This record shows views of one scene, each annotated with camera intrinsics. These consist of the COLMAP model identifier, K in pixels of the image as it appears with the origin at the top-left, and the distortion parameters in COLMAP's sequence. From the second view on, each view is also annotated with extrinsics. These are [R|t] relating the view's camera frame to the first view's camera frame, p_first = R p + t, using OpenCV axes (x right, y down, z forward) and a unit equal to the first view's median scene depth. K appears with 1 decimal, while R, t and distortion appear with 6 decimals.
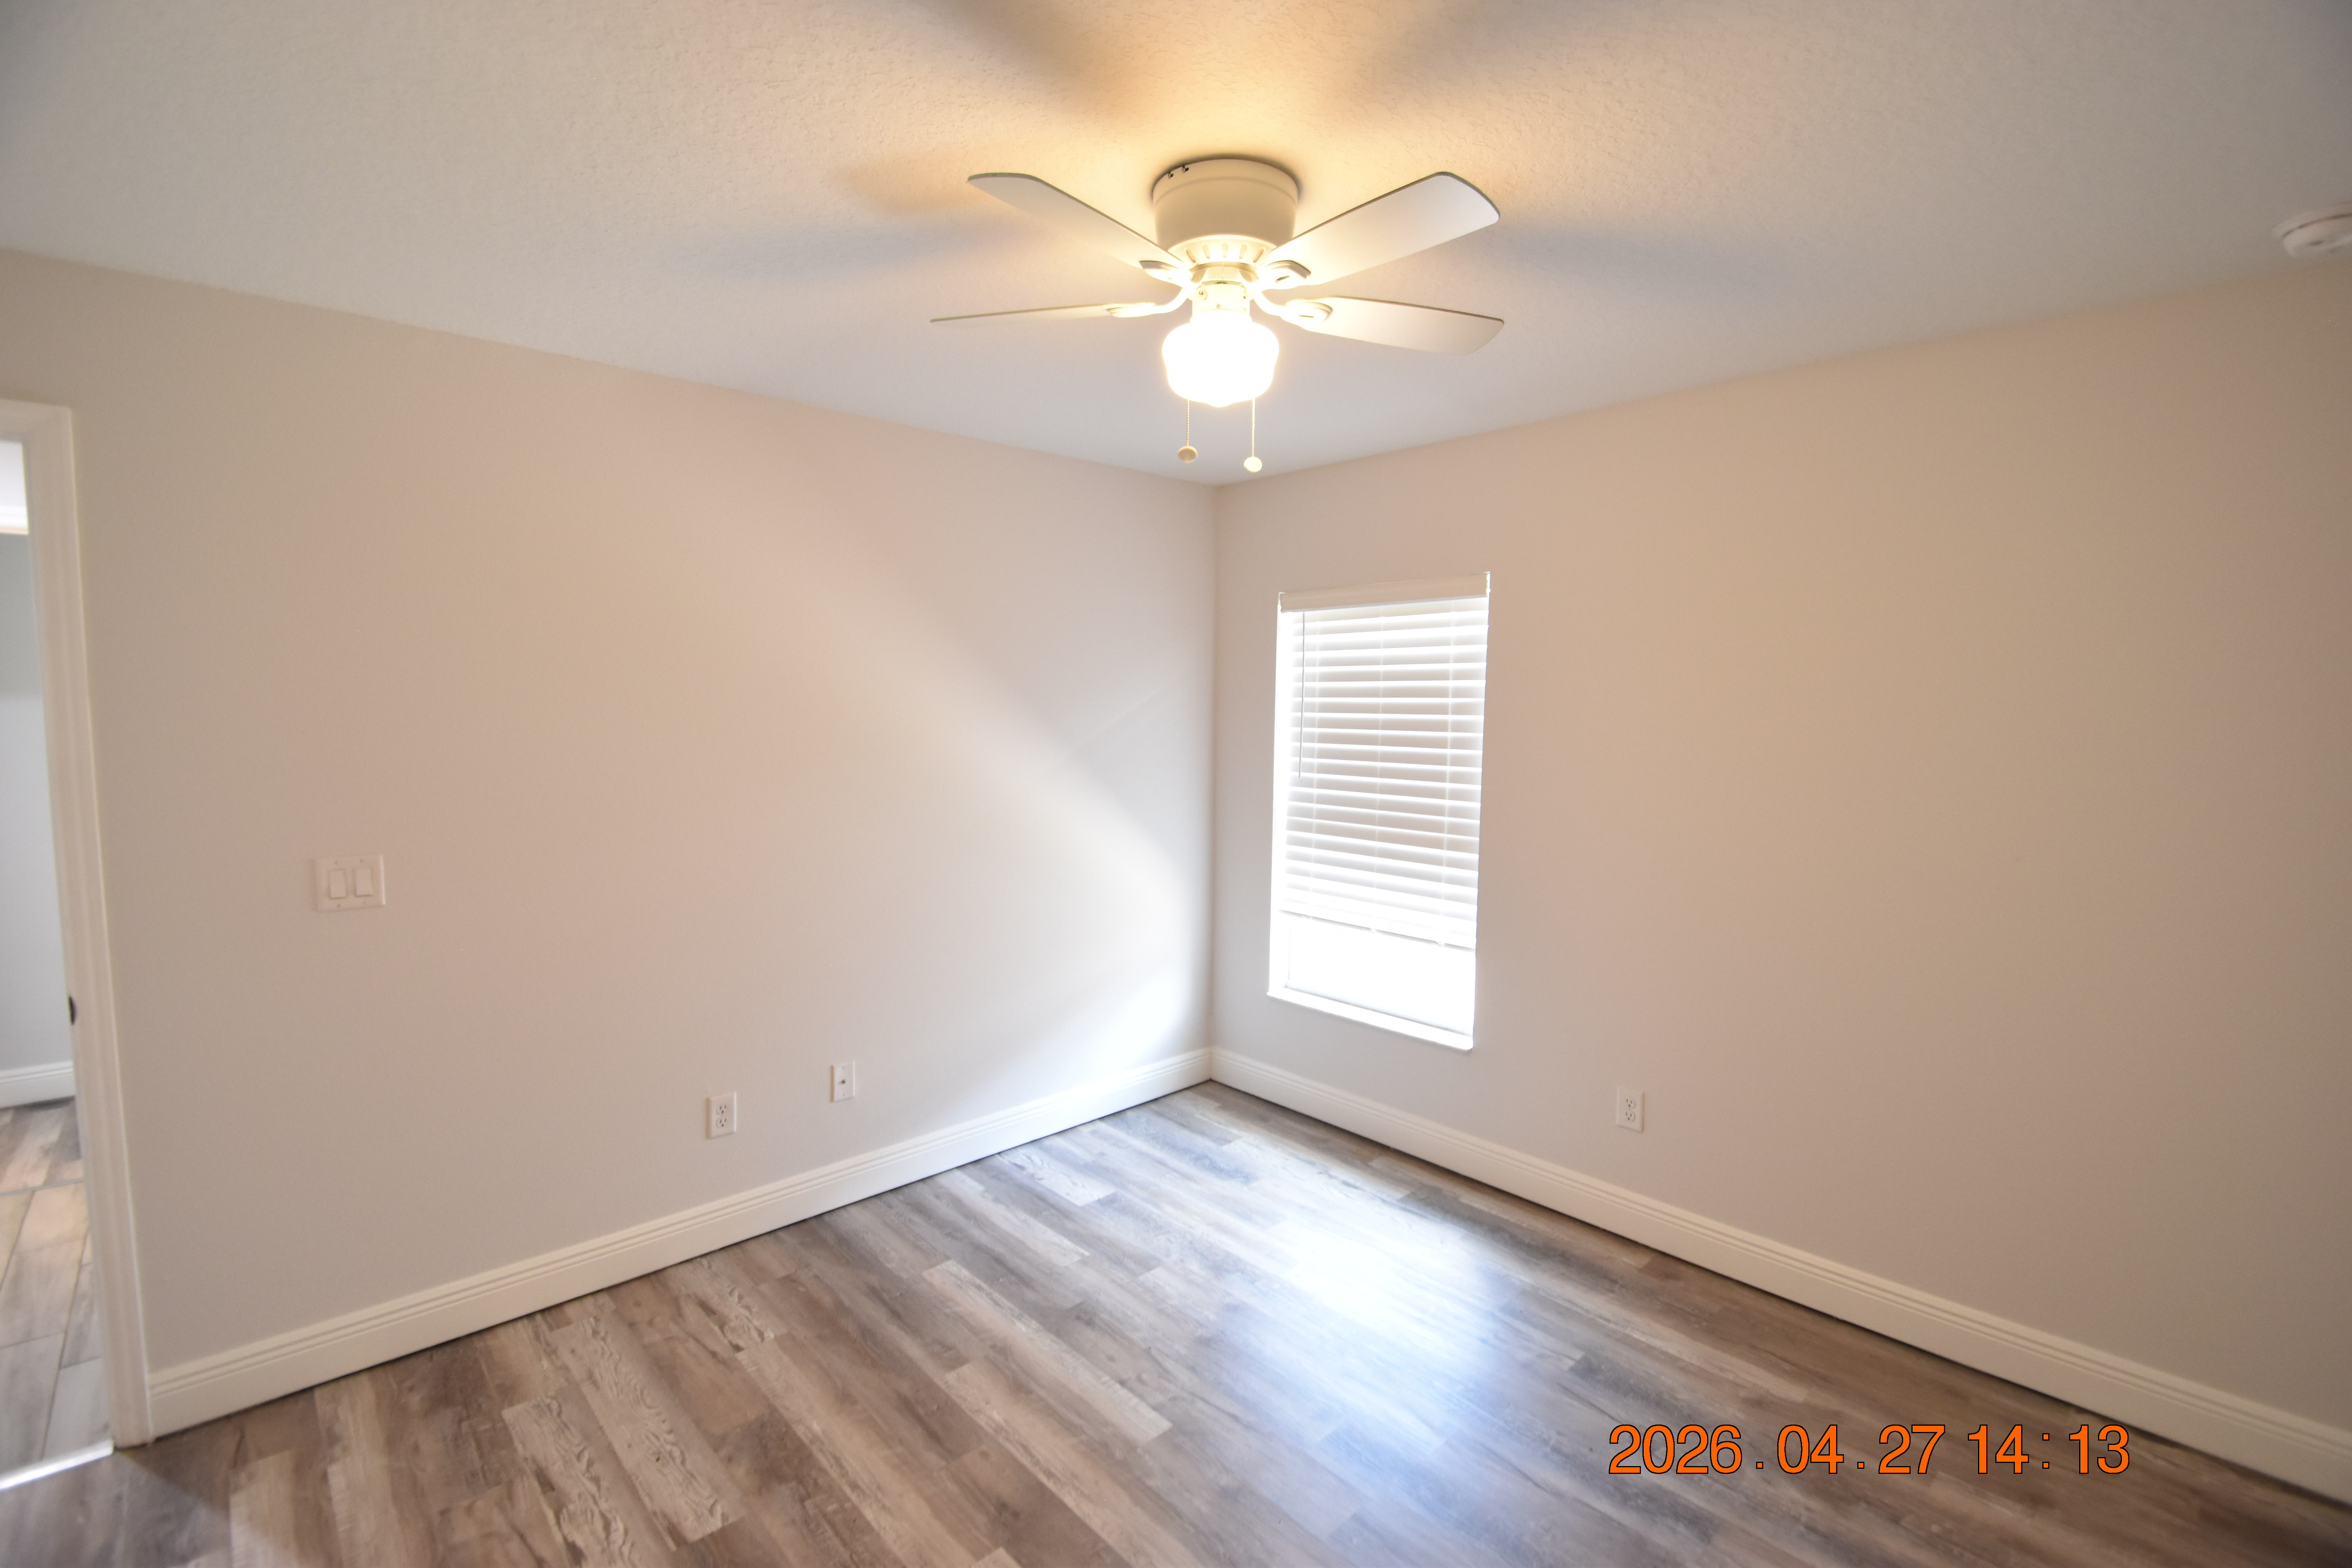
lens RADIAL K [[1026.6, 0, 1176.2], [0, 1026.6, 778.0], [0, 0, 1]] dist [0.009008, -0.013561]
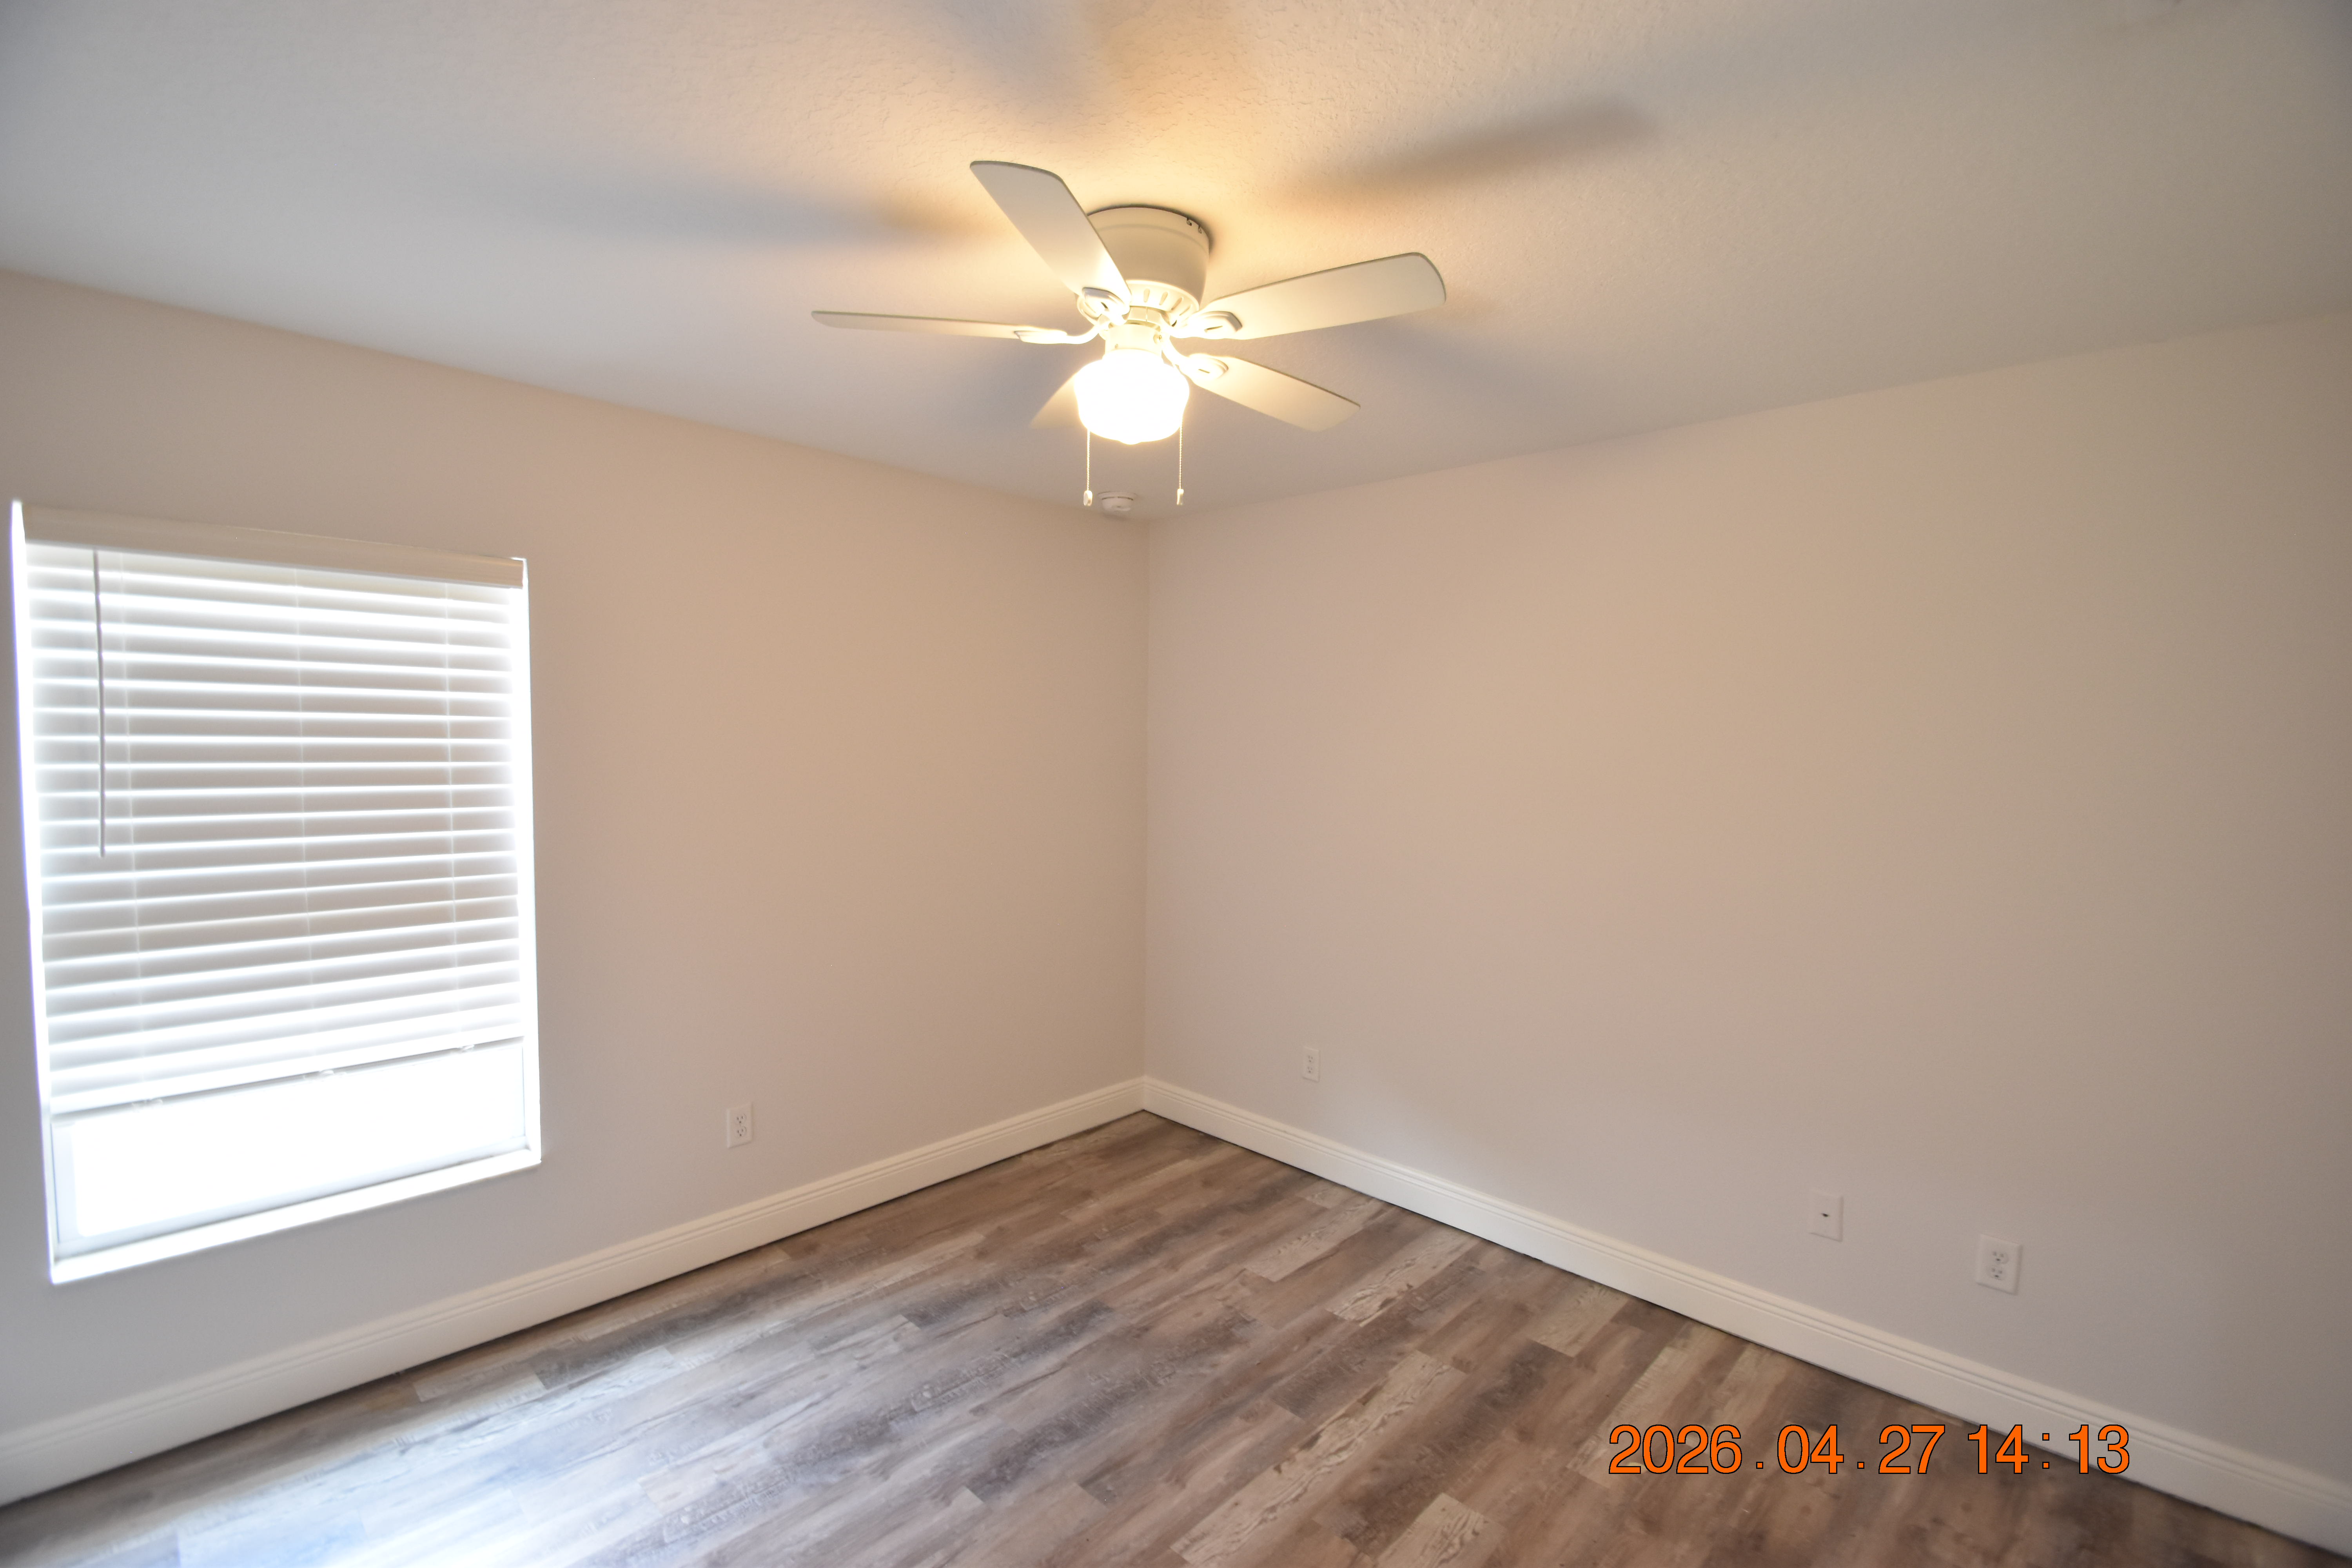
lens RADIAL K [[1026.6, 0, 1177.6], [0, 1026.6, 792.2], [0, 0, 1]] dist [0.009008, -0.013561]
pose [[-0.055993, -0.067491, 0.996147, -0.522451], [0.051884, 0.996168, 0.070409, -0.050258], [-0.997082, 0.055627, -0.052277, 0.551941]]
